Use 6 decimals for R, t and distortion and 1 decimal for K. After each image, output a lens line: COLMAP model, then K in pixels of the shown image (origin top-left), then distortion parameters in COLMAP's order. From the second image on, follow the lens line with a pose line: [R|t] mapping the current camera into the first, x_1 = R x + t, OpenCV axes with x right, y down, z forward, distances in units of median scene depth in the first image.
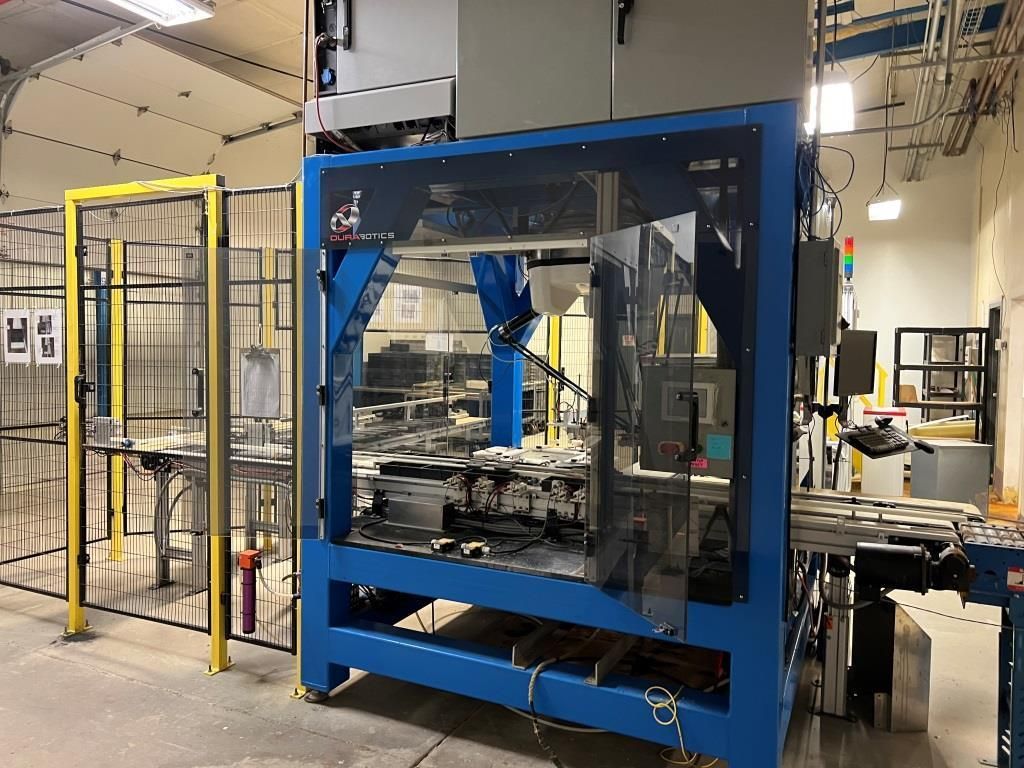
lens RADIAL K [[768.3, 0, 511.1], [0, 768.3, 383.6], [0, 0, 1]] dist [0.059937, -0.071305]
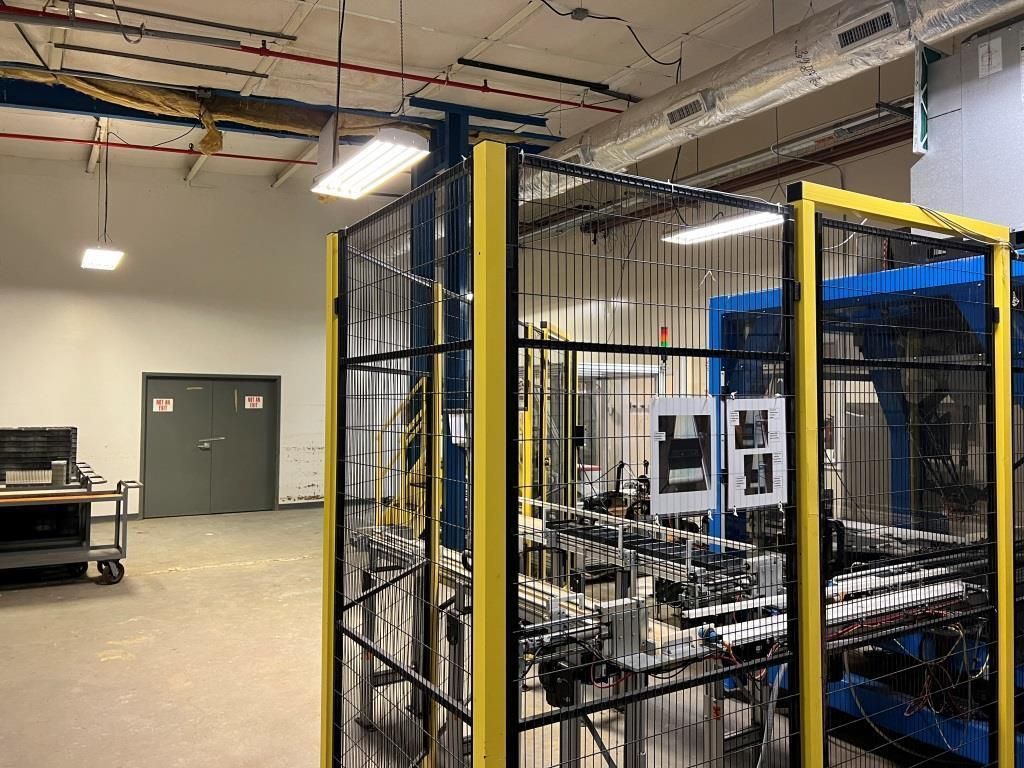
lens RADIAL K [[768.3, 0, 511.2], [0, 768.3, 385.4], [0, 0, 1]] dist [0.059937, -0.071305]
pose [[0.544141, 0.007829, 0.838957, -1.098856], [0.044295, 0.998294, -0.038046, -0.091328], [-0.837824, 0.057864, 0.542866, 0.855064]]
